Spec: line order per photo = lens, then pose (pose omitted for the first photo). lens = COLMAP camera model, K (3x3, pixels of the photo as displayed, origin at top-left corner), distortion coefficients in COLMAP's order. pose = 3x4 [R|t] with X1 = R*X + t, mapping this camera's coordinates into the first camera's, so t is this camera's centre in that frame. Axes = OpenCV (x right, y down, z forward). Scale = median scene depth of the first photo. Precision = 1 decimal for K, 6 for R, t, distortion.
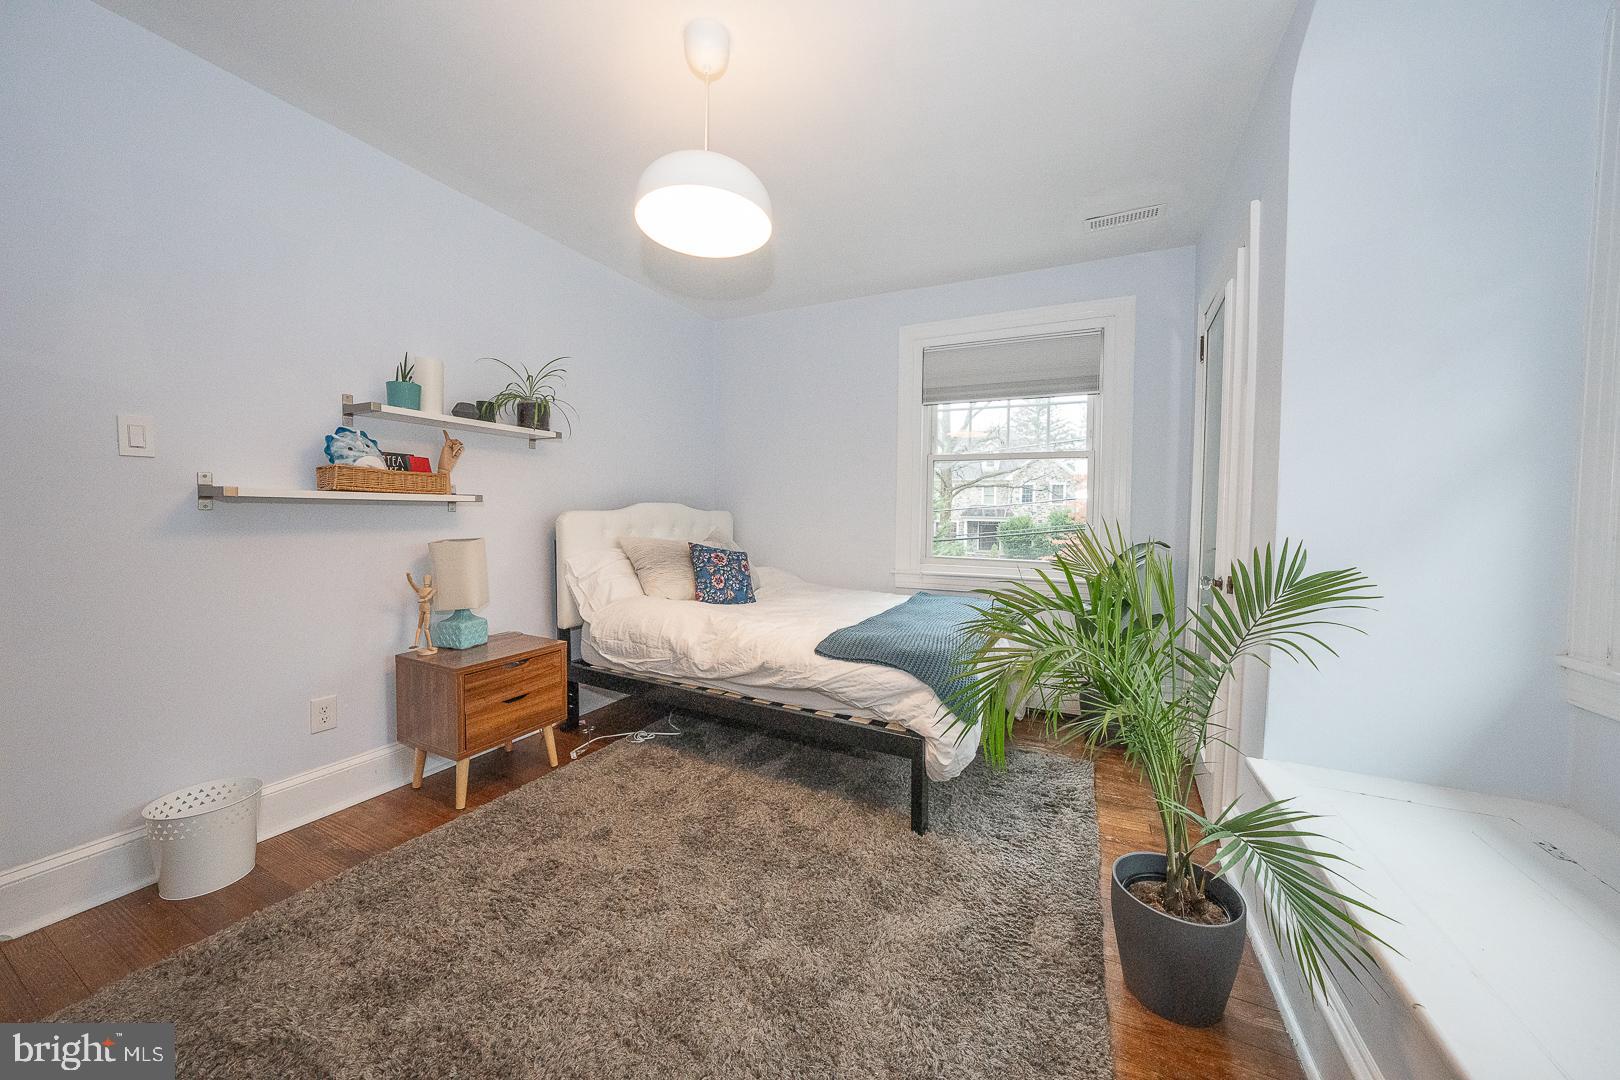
lens RADIAL K [[559.1, 0, 813.2], [0, 559.1, 529.2], [0, 0, 1]] dist [-0.019393, 0.000671]
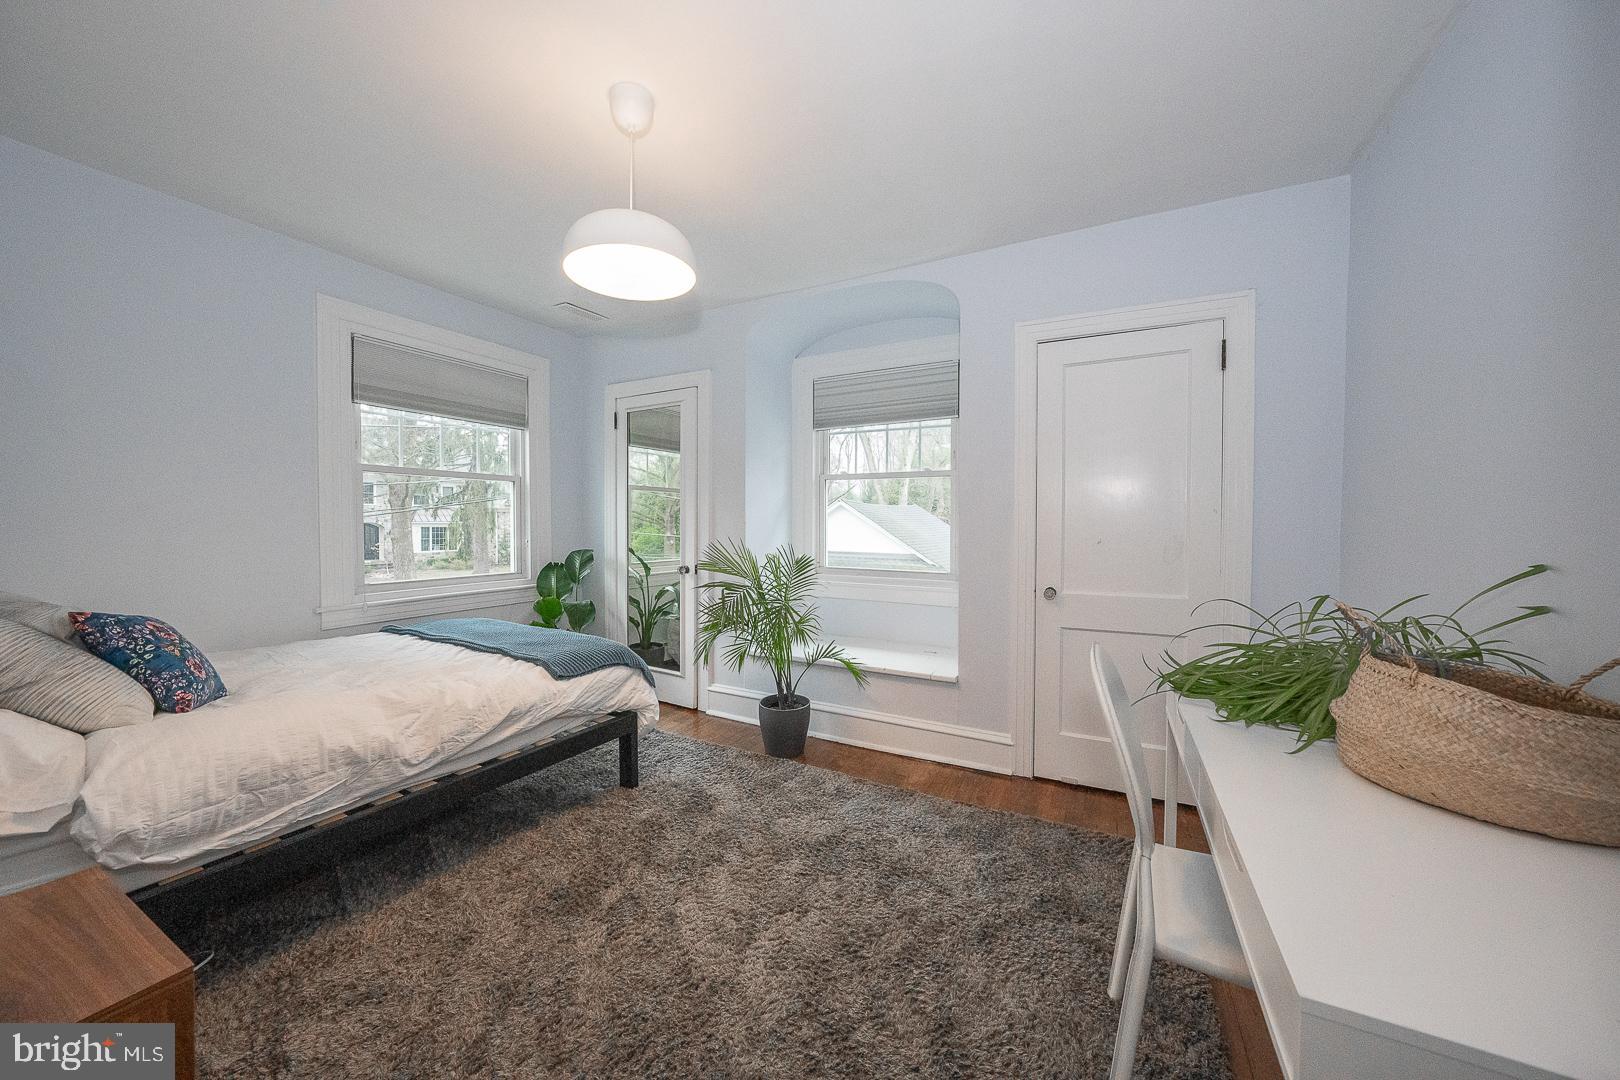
lens RADIAL K [[559.1, 0, 814.8], [0, 559.1, 536.5], [0, 0, 1]] dist [-0.019393, 0.000671]
pose [[0.017088, -0.035913, 0.999209, -0.851486], [0.027295, 0.998999, 0.035439, -0.050031], [-0.999481, 0.026668, 0.018051, 0.443194]]
